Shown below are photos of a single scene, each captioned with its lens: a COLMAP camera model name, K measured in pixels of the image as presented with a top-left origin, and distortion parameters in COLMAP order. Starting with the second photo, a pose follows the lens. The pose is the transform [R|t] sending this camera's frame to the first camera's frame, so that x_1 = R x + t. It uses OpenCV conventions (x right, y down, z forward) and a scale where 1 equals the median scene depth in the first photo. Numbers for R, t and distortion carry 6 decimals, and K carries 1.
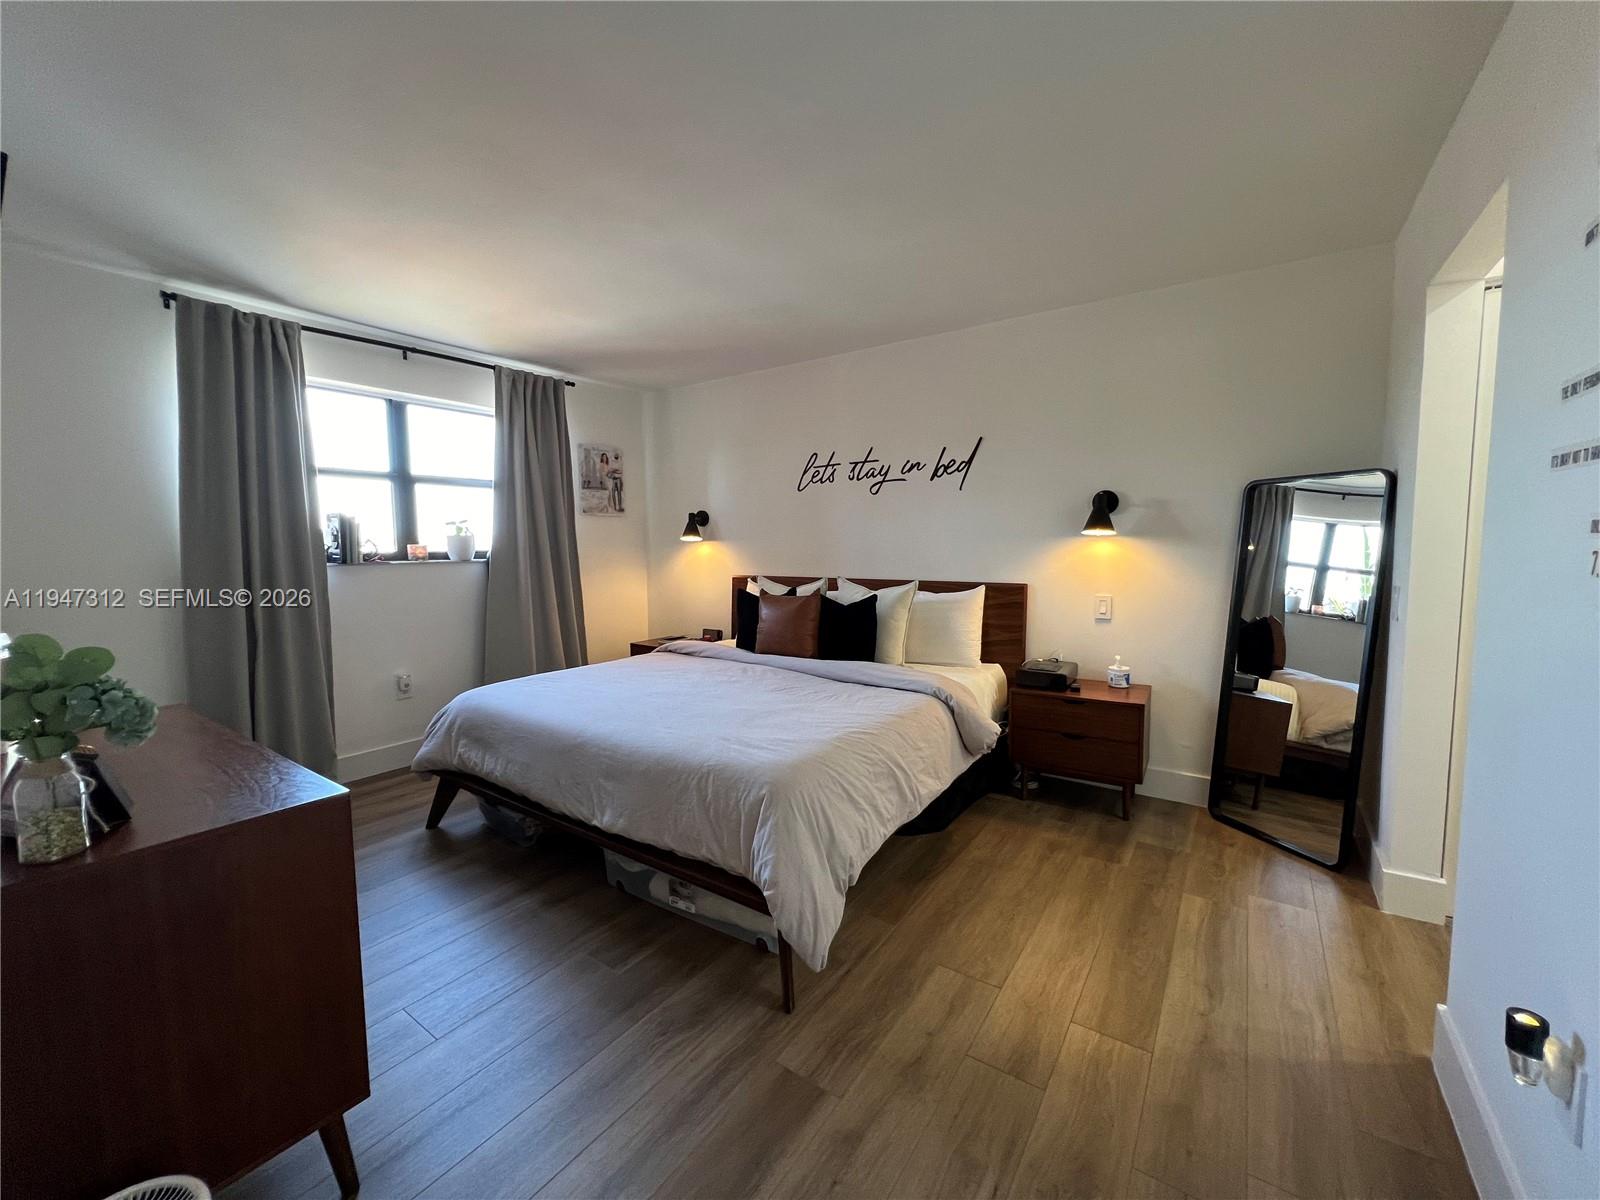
lens RADIAL K [[645.8, 0, 800.0], [0, 645.8, 600.0], [0, 0, 1]] dist [0.001288, 0.000041]
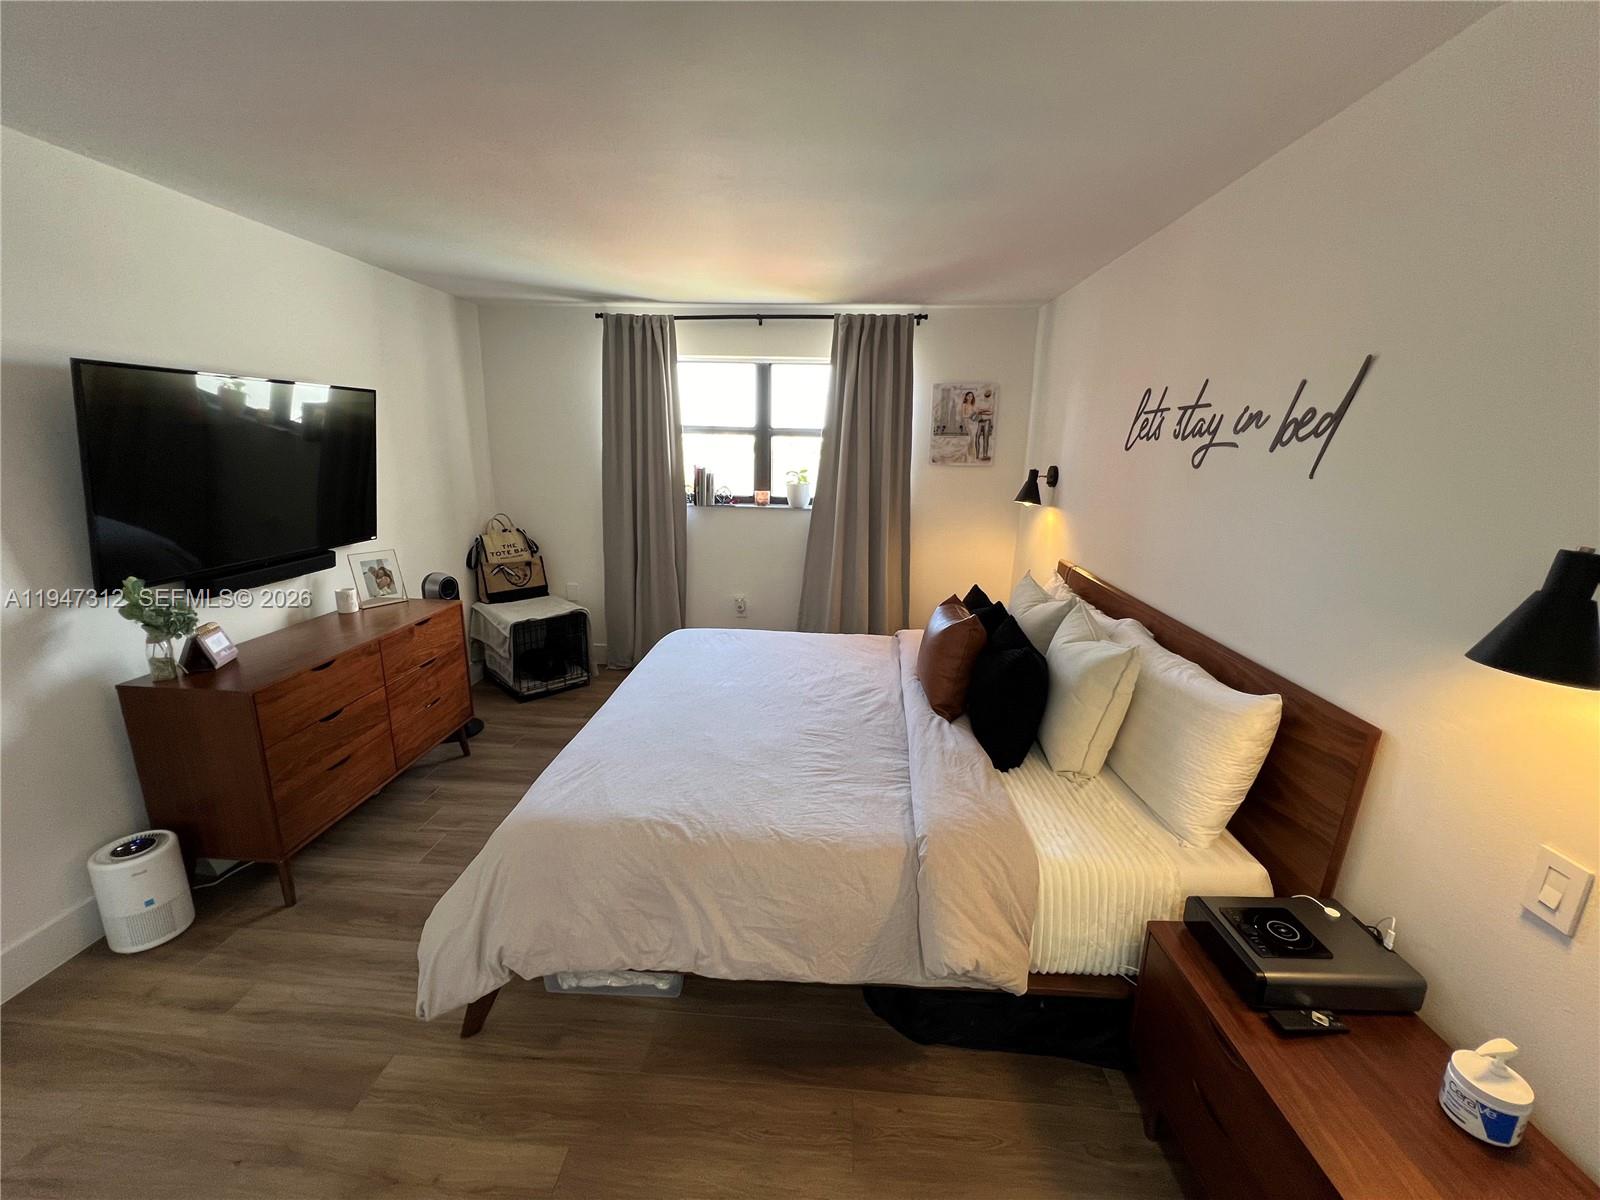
lens RADIAL K [[645.8, 0, 800.0], [0, 645.8, 600.0], [0, 0, 1]] dist [0.001288, 0.000041]
pose [[0.512530, 0.229746, -0.827363, 0.424320], [-0.105043, 0.973080, 0.205137, -0.131651], [0.852220, -0.018230, 0.522866, 0.422195]]
